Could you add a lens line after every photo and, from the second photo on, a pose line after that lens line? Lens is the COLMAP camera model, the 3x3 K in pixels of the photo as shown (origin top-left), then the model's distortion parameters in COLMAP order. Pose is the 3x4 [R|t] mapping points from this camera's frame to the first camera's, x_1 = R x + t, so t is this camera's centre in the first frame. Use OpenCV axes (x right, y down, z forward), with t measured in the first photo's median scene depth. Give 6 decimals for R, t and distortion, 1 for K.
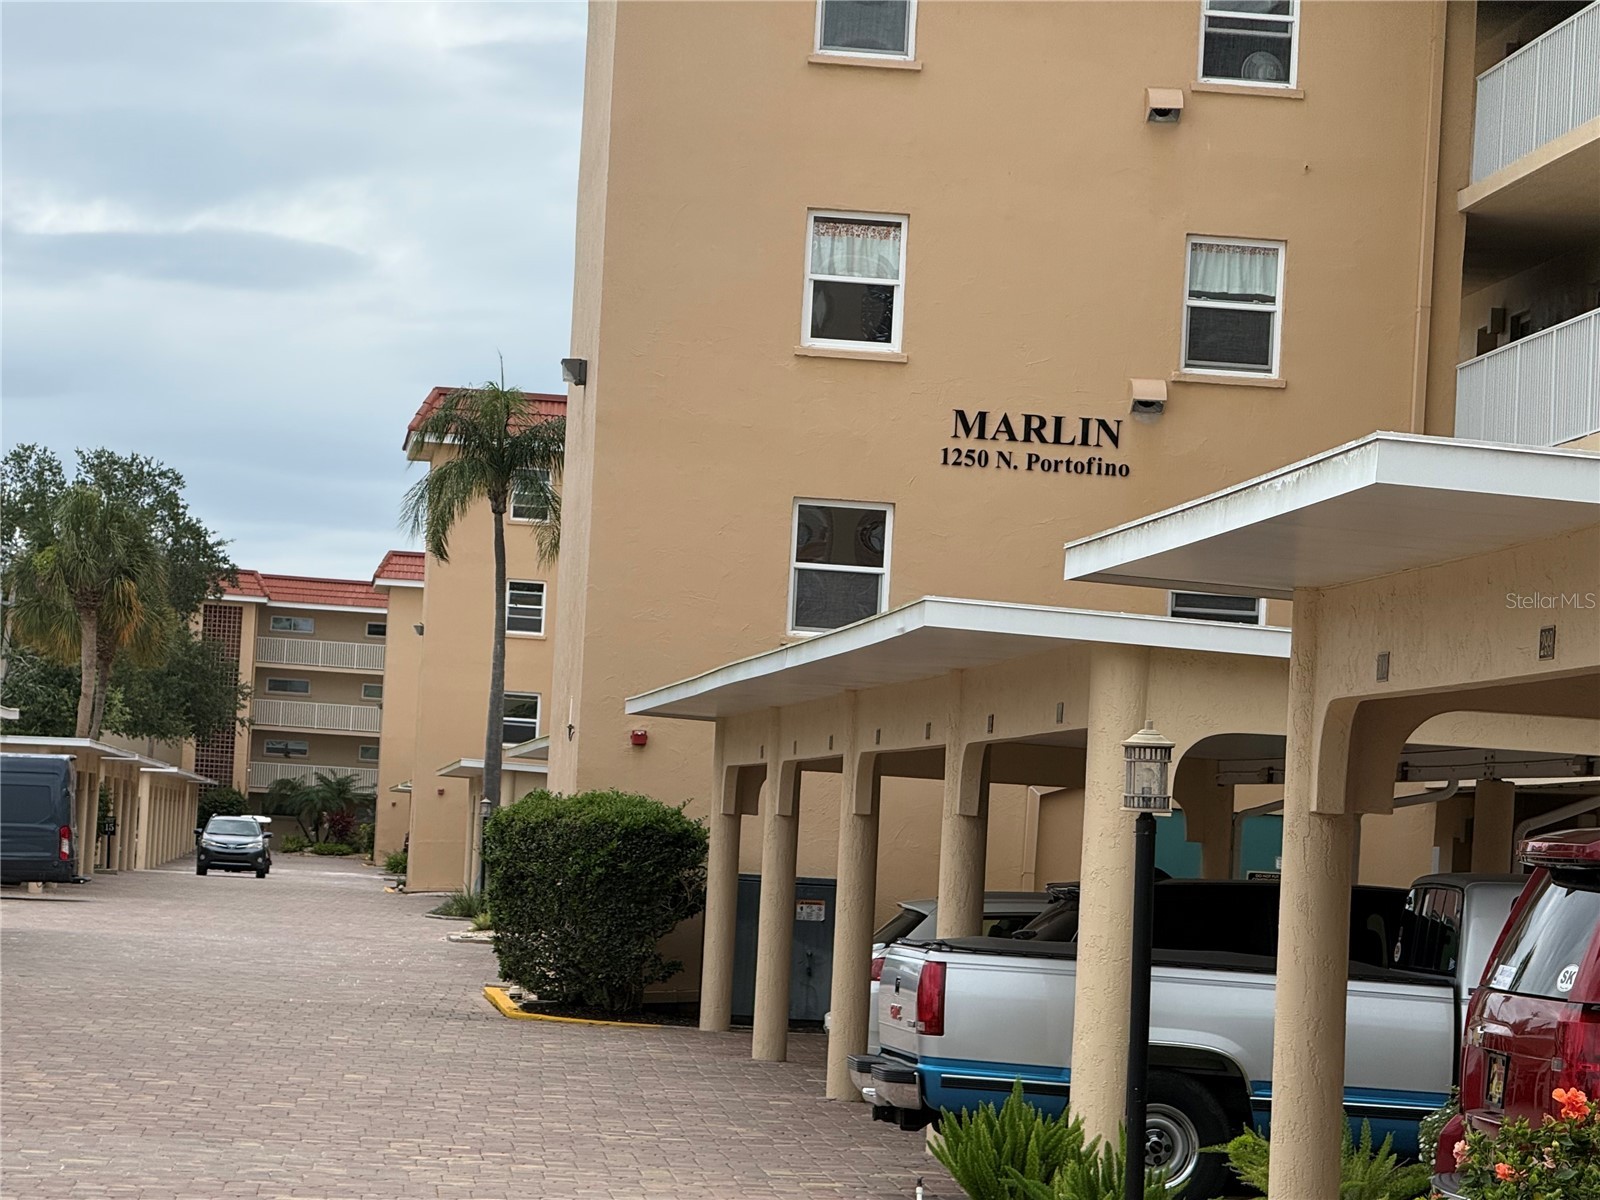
lens RADIAL K [[5936.2, 0, 799.3], [0, 5936.2, 599.5], [0, 0, 1]] dist [0.419942, 0.000000]
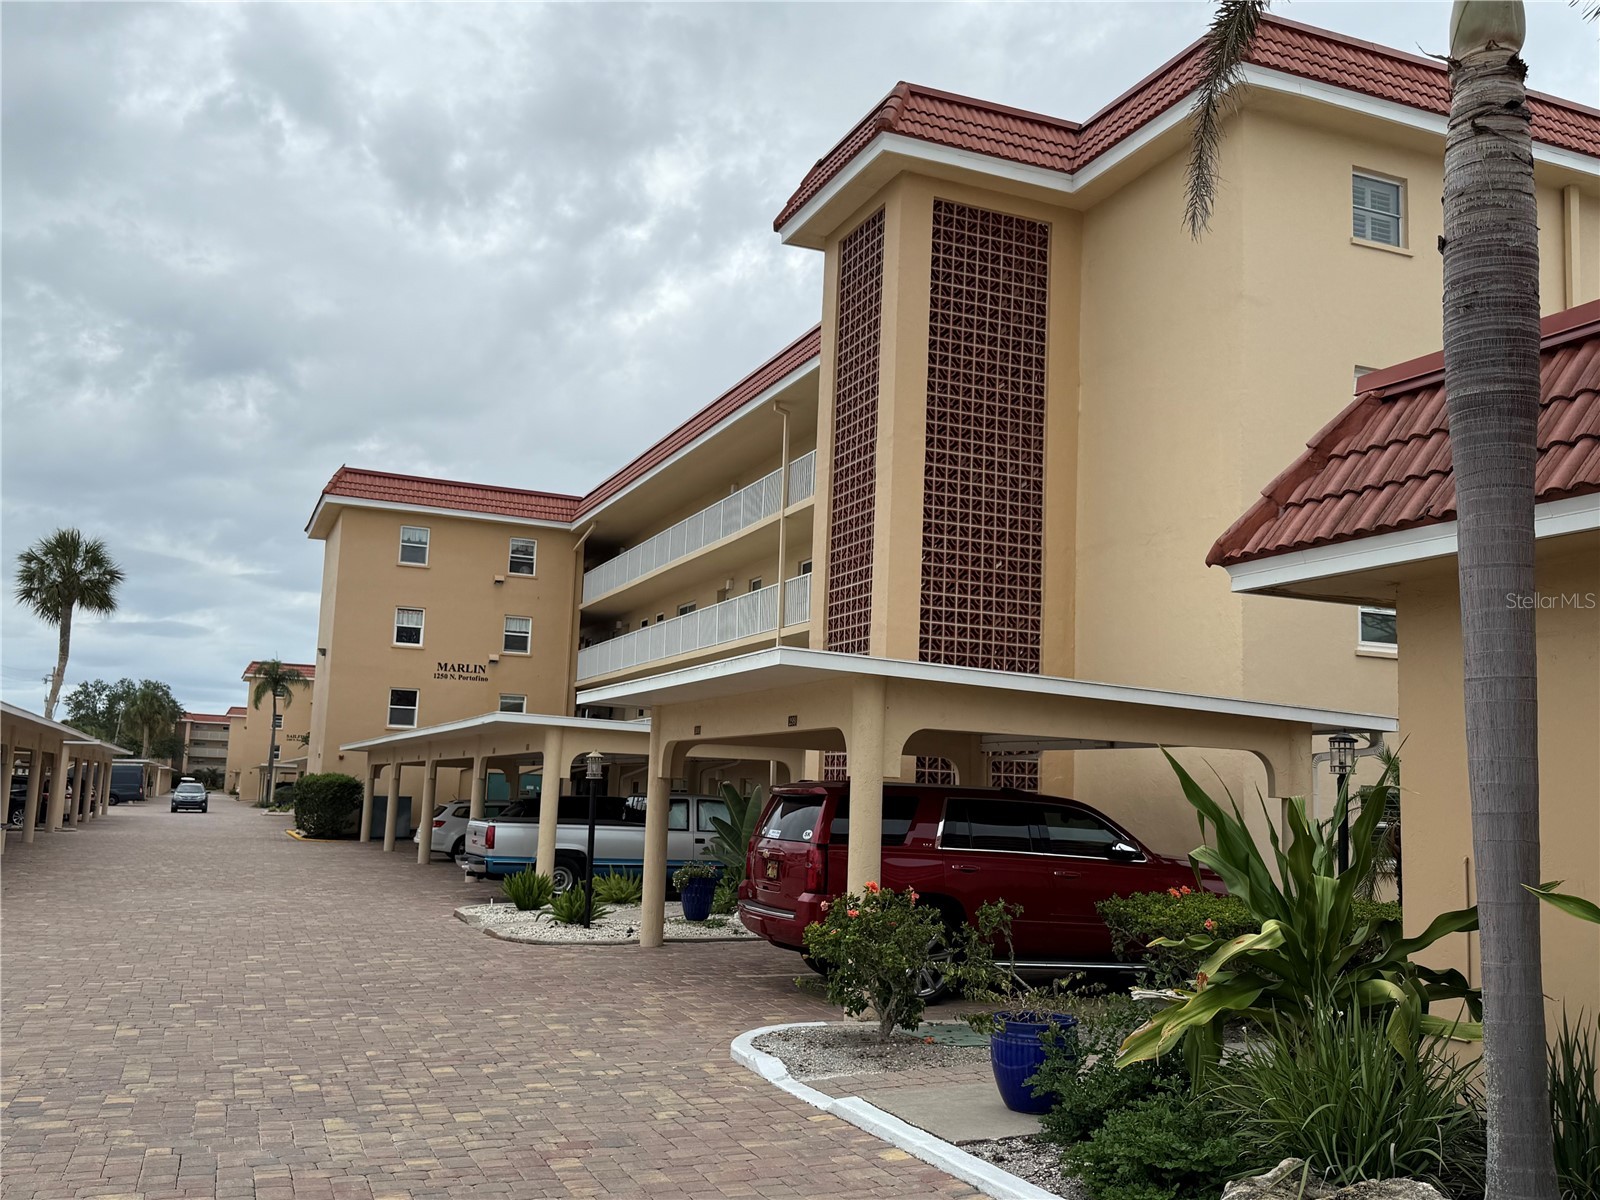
lens RADIAL K [[1419.7, 0, 803.5], [0, 1419.7, 596.9], [0, 0, 1]] dist [0.070971, -0.024217]
pose [[0.949783, 0.018846, 0.312341, -0.033498], [0.007528, 0.996520, -0.083019, 0.001586], [-0.312818, 0.081201, 0.946336, 0.115019]]
